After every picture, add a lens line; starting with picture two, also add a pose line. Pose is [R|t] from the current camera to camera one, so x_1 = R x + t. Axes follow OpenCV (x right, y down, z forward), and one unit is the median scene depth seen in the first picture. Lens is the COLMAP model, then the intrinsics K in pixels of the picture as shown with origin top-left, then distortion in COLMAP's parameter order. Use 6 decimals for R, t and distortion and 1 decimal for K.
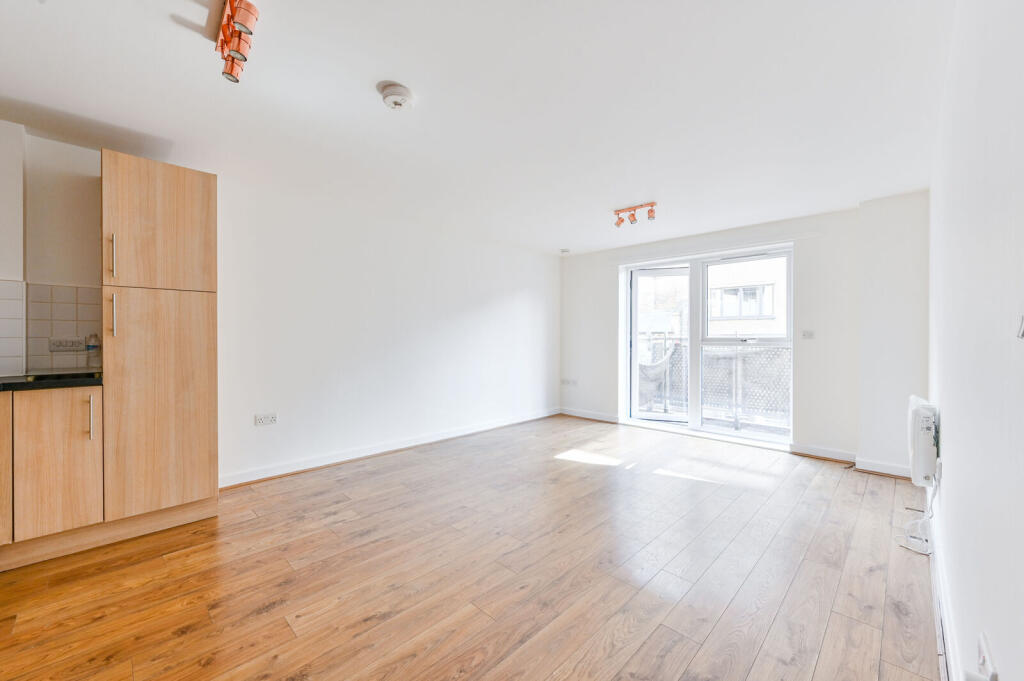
lens RADIAL K [[398.9, 0, 510.7], [0, 398.9, 336.0], [0, 0, 1]] dist [0.000184, 0.000112]
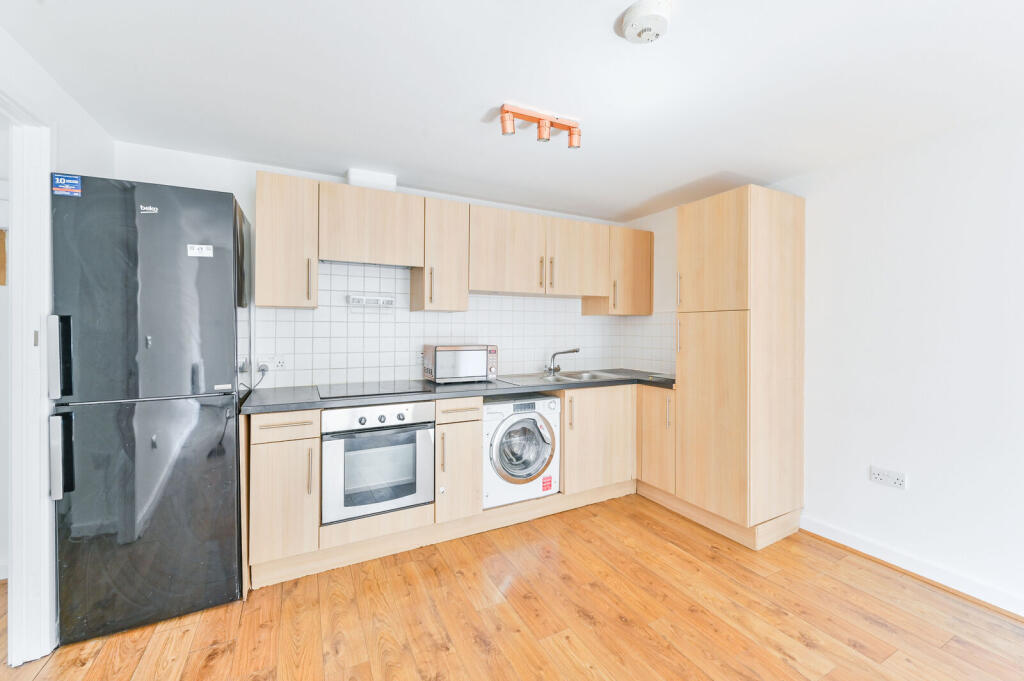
lens RADIAL K [[398.9, 0, 510.7], [0, 398.9, 337.2], [0, 0, 1]] dist [0.000184, 0.000112]
pose [[-0.295994, 0.019630, -0.954988, 0.356150], [-0.004196, 0.999752, 0.021851, -0.072712], [0.955181, 0.010475, -0.295838, 0.850395]]
